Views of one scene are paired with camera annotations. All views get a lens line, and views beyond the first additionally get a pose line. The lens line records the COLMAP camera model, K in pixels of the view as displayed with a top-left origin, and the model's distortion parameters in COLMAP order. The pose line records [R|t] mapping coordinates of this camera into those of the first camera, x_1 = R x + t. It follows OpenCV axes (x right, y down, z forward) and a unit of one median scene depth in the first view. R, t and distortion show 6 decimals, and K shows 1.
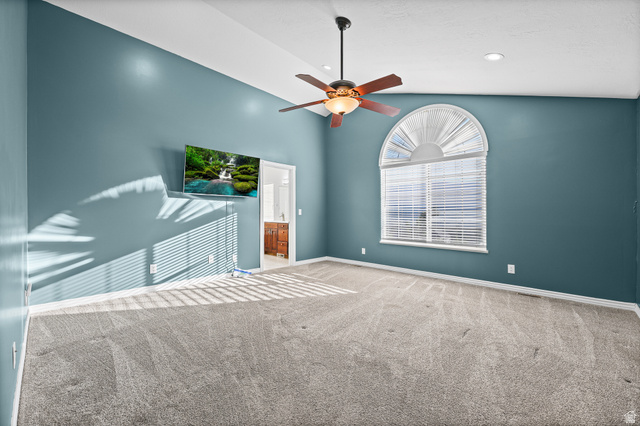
lens RADIAL K [[265.0, 0, 322.1], [0, 265.0, 214.9], [0, 0, 1]] dist [0.012608, -0.000163]
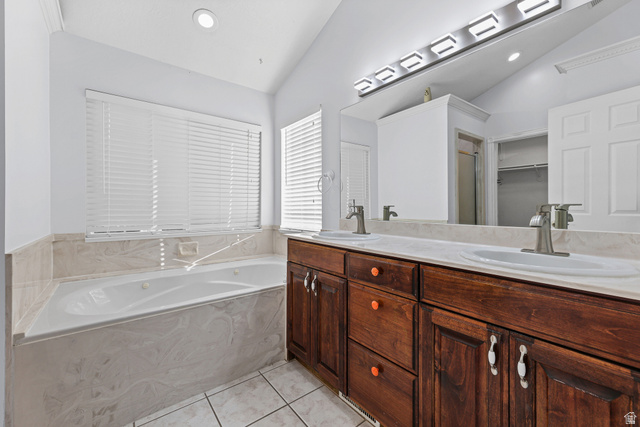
lens RADIAL K [[258.6, 0, 319.1], [0, 258.6, 209.3], [0, 0, 1]] dist [0.001469, 0.000136]
pose [[0.990018, 0.002584, -0.140921, -0.156010], [-0.002821, 0.999995, -0.001482, -0.001096], [0.140916, 0.001864, 0.990020, 0.772734]]
